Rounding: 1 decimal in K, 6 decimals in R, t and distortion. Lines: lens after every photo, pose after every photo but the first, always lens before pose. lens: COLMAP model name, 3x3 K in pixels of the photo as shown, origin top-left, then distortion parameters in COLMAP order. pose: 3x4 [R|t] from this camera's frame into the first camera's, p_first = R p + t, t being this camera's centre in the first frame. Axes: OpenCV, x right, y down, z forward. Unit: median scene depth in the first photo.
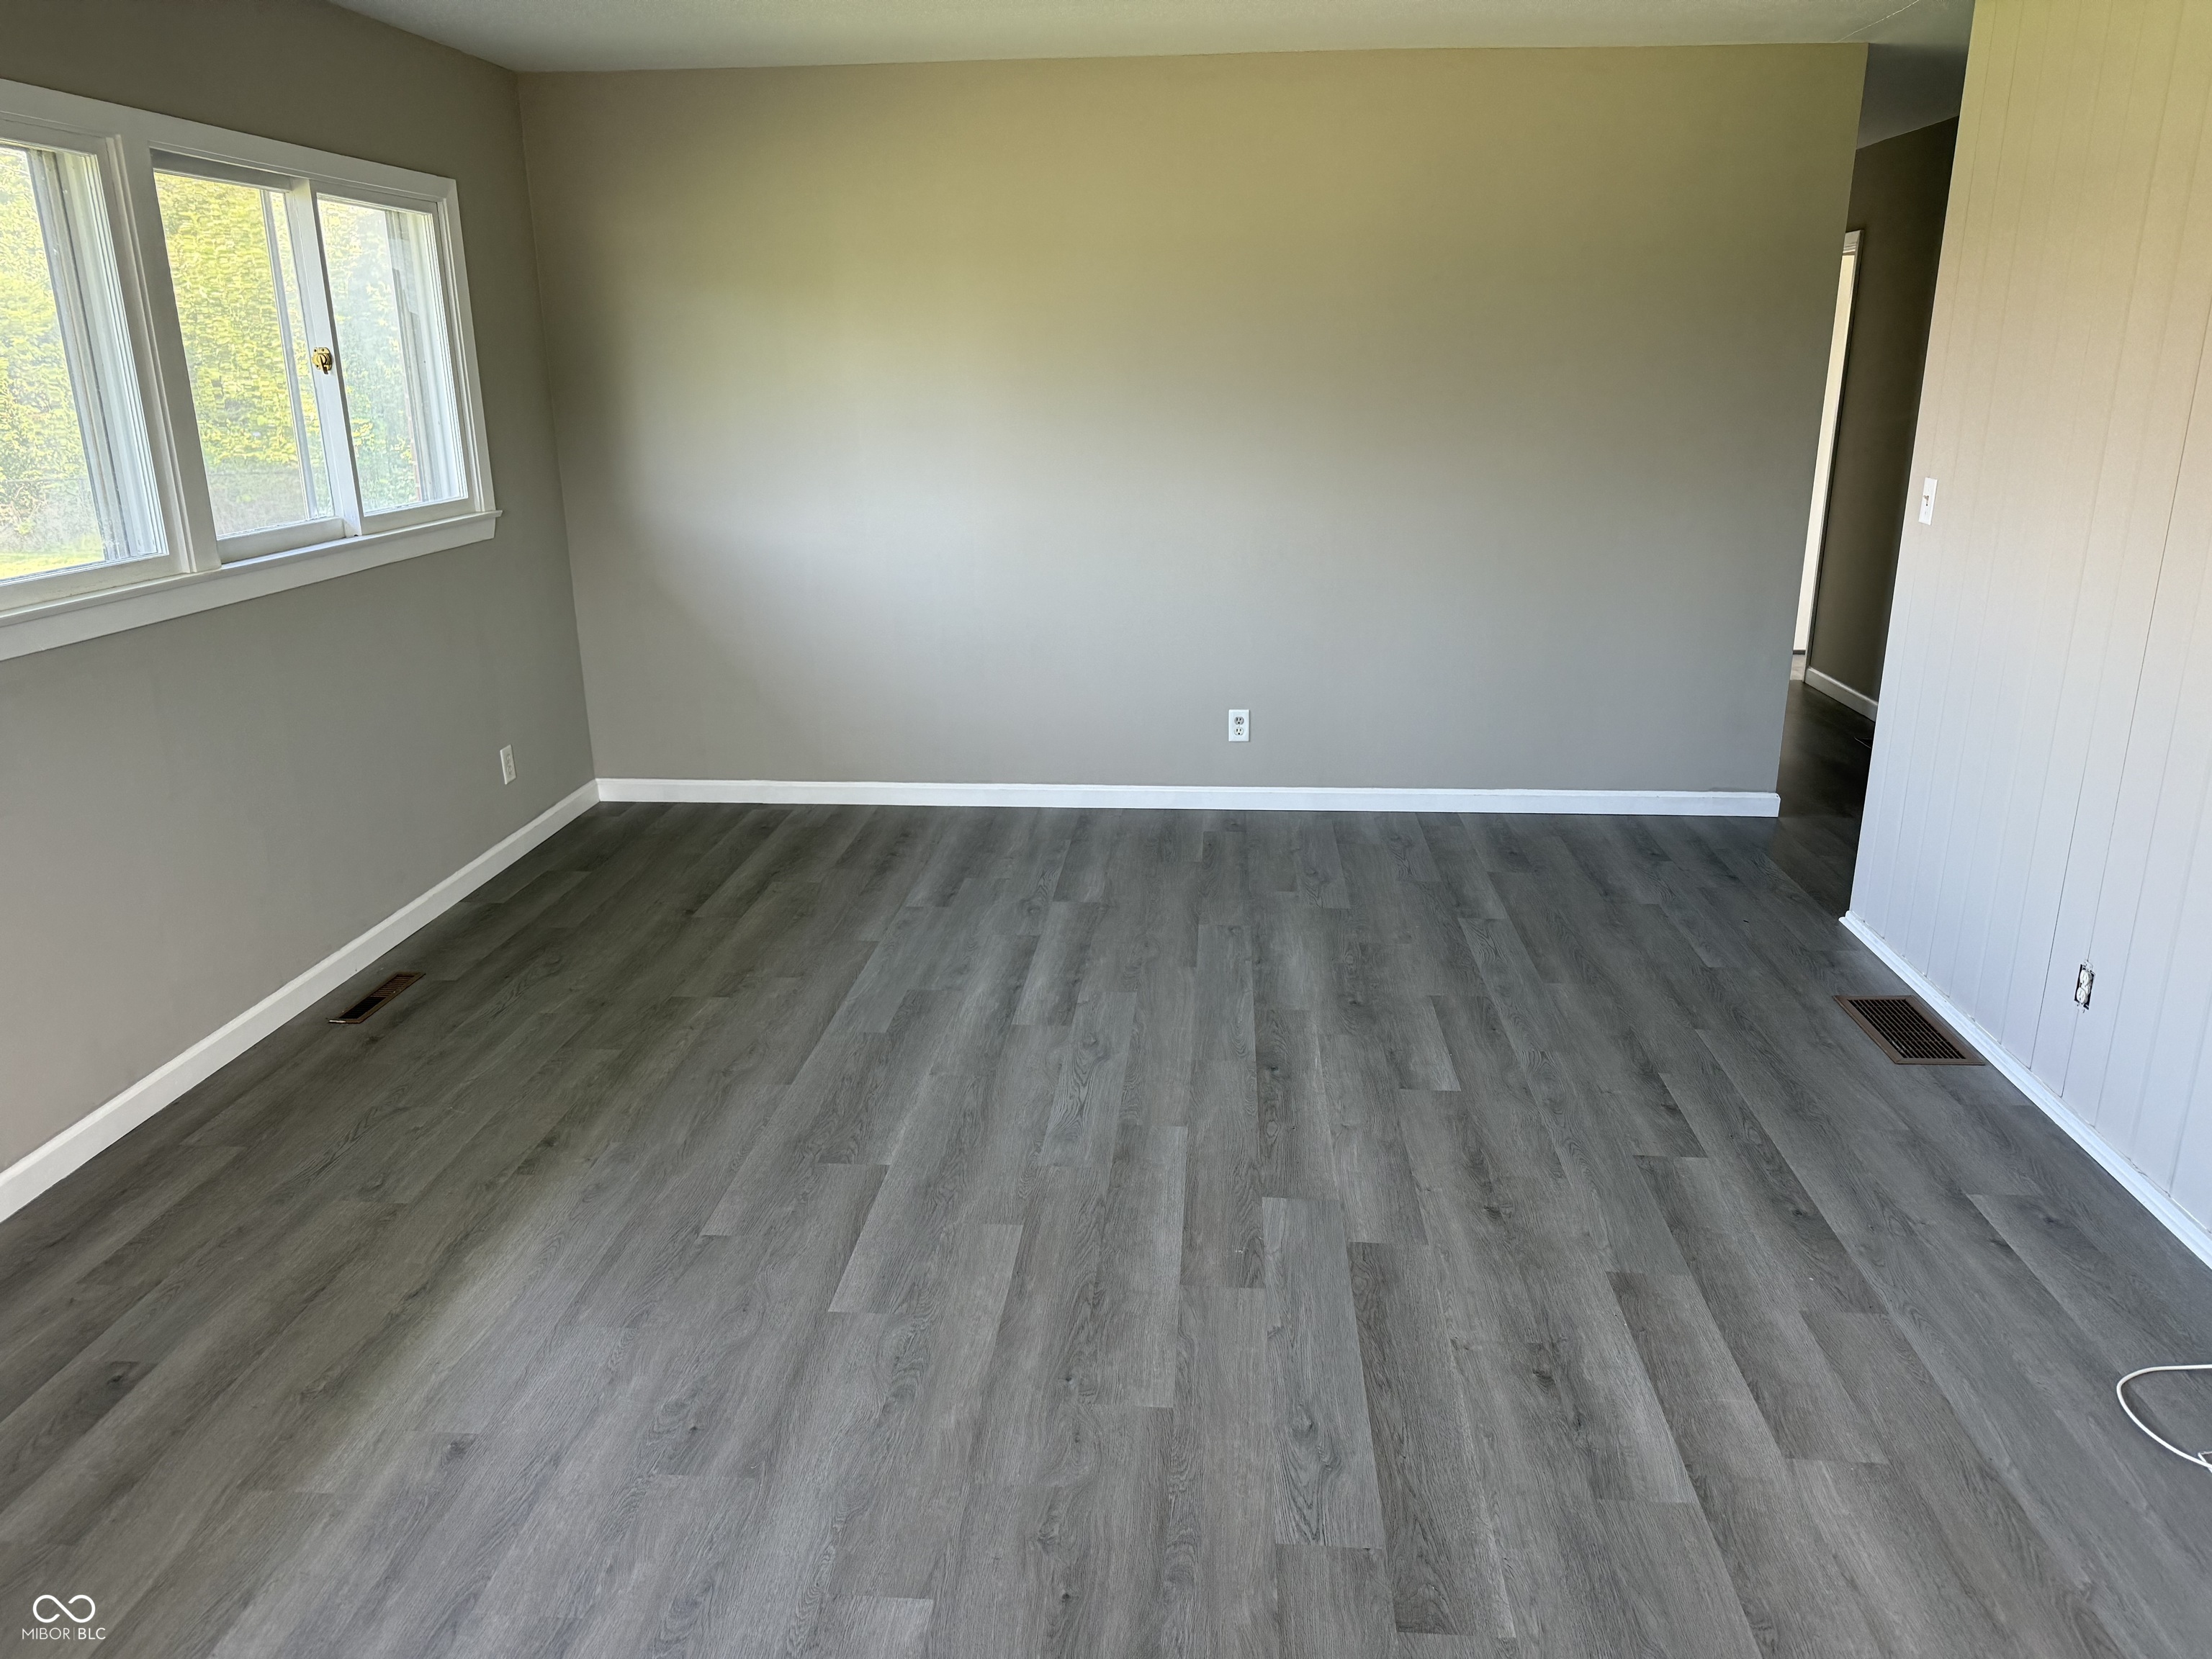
lens RADIAL K [[1547.3, 0, 1106.0], [0, 1547.3, 829.5], [0, 0, 1]] dist [0.112137, -0.160936]
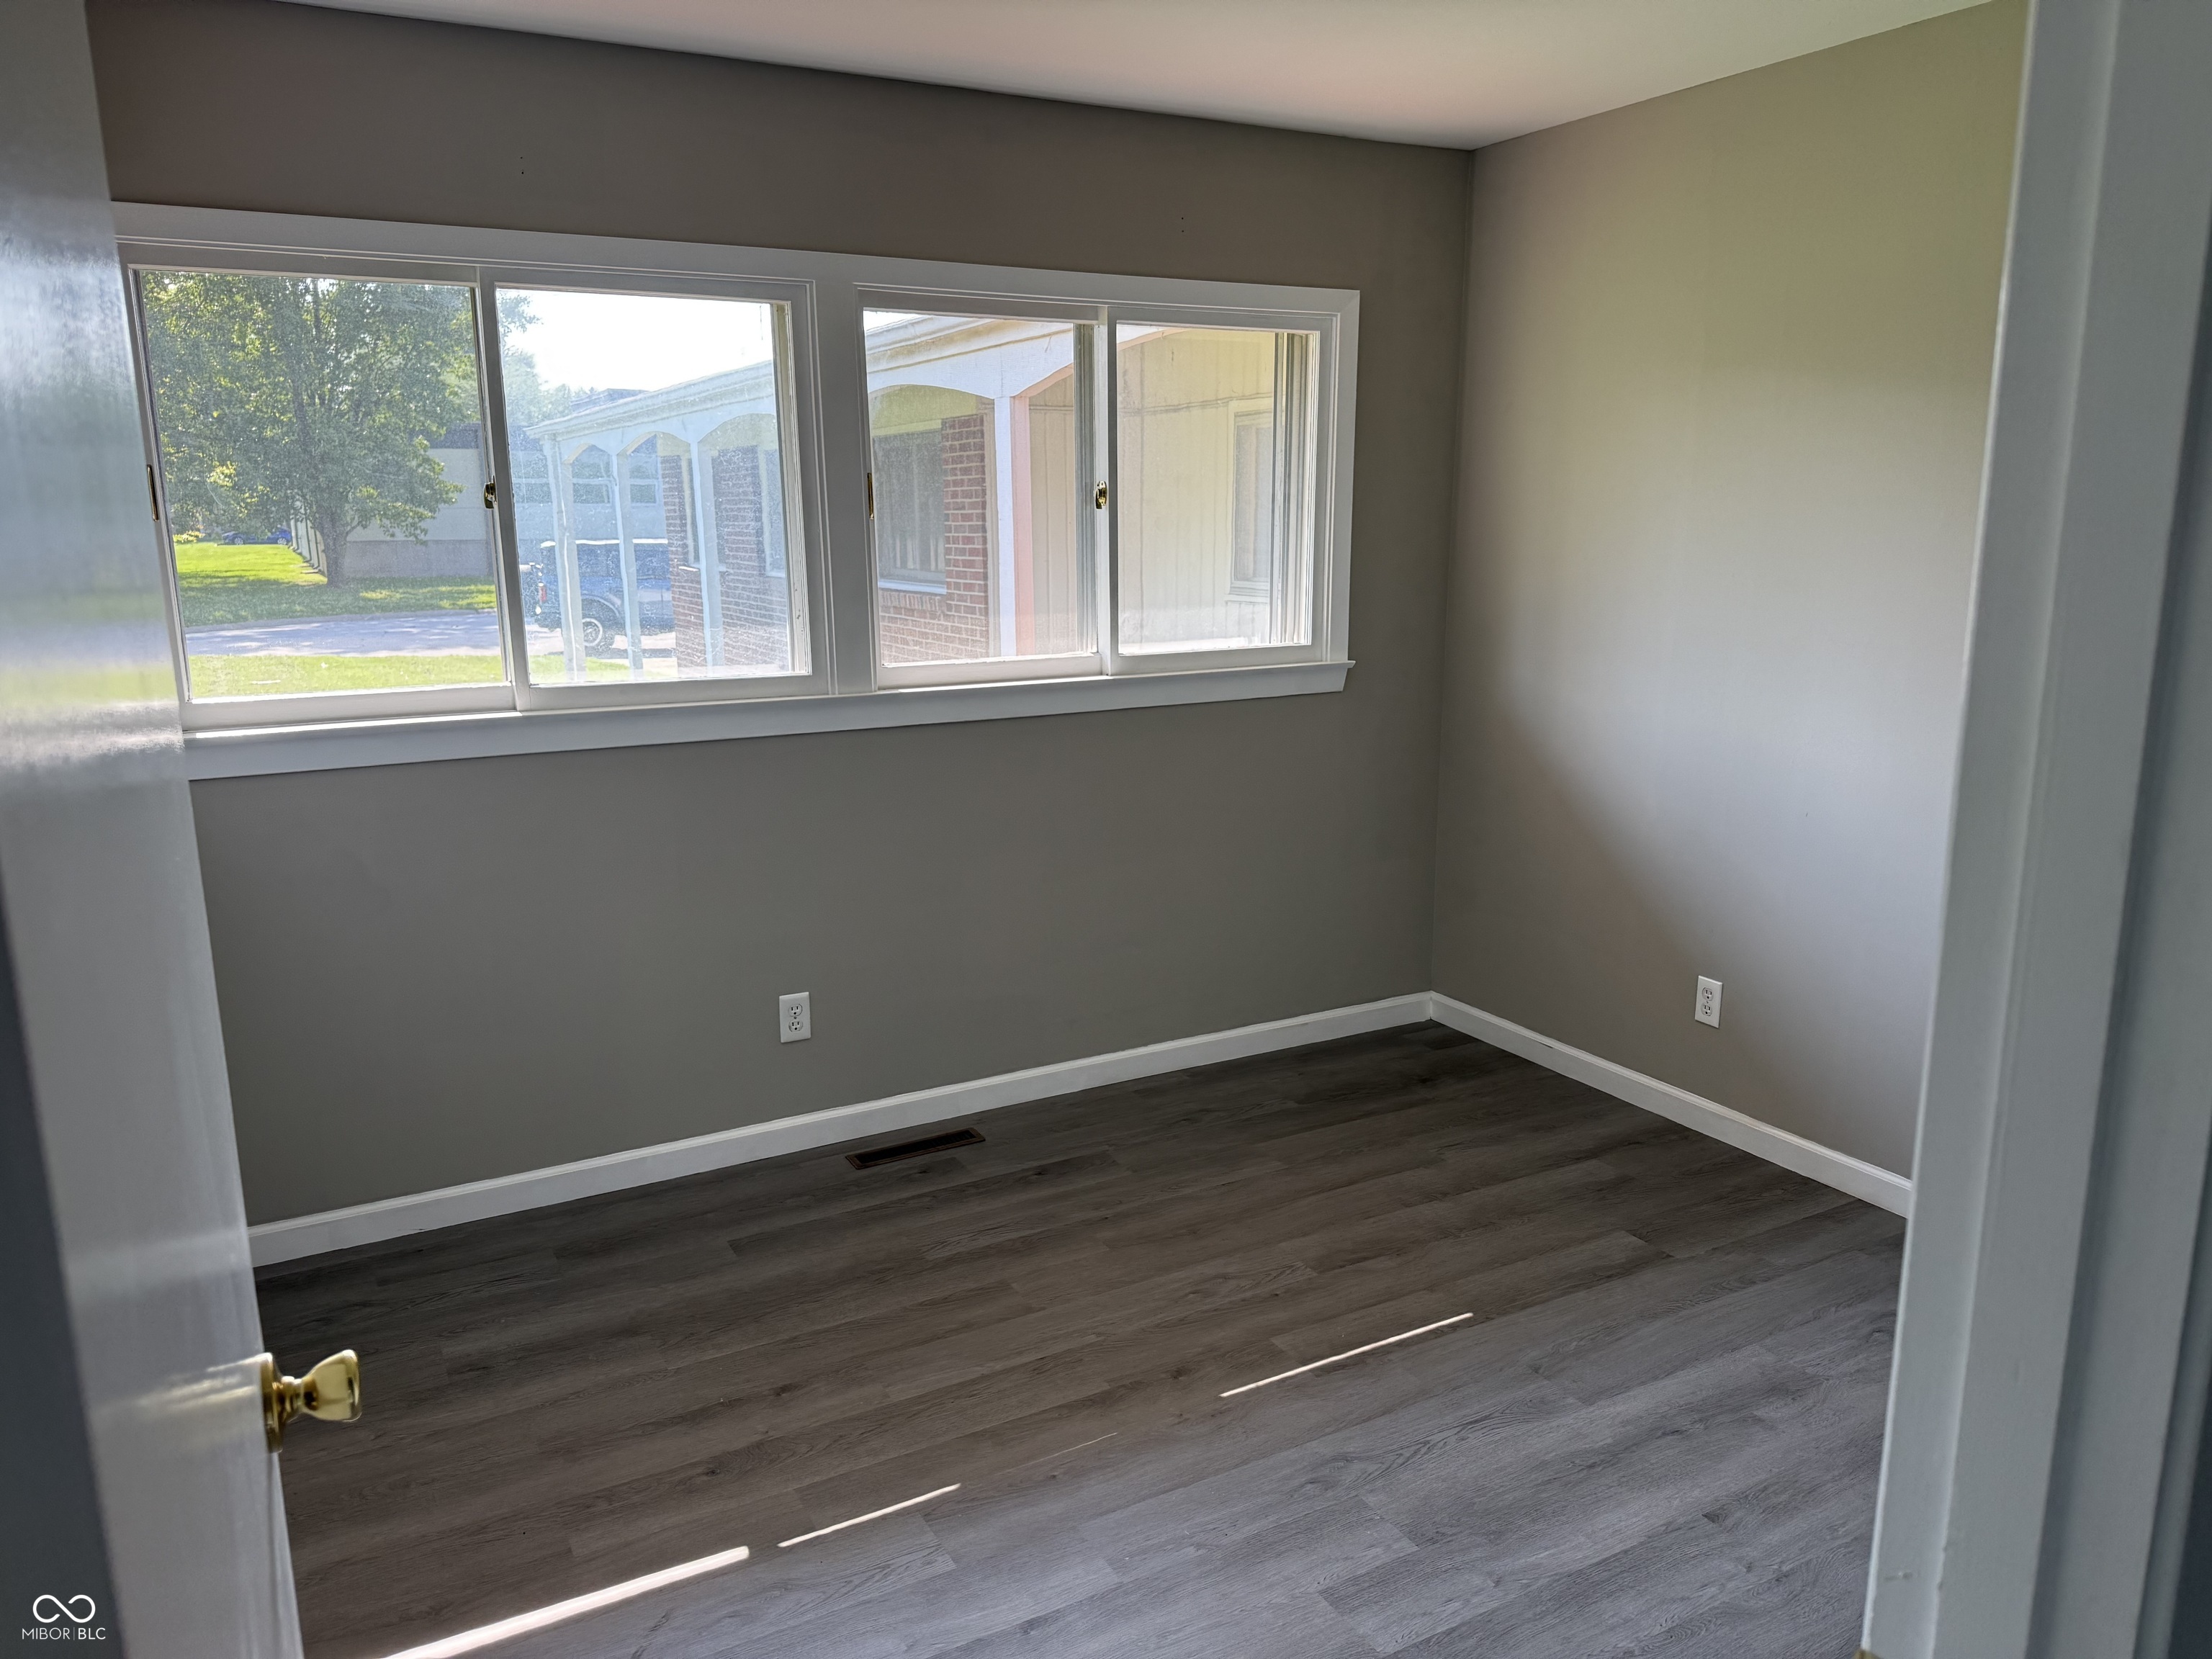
lens RADIAL K [[1550.7, 0, 1106.0], [0, 1550.7, 829.5], [0, 0, 1]] dist [0.164146, -0.265473]
pose [[0.545047, 0.152633, -0.824395, 0.368158], [-0.229635, 0.972865, 0.028300, -0.144905], [0.806345, 0.173885, 0.565307, 0.572107]]
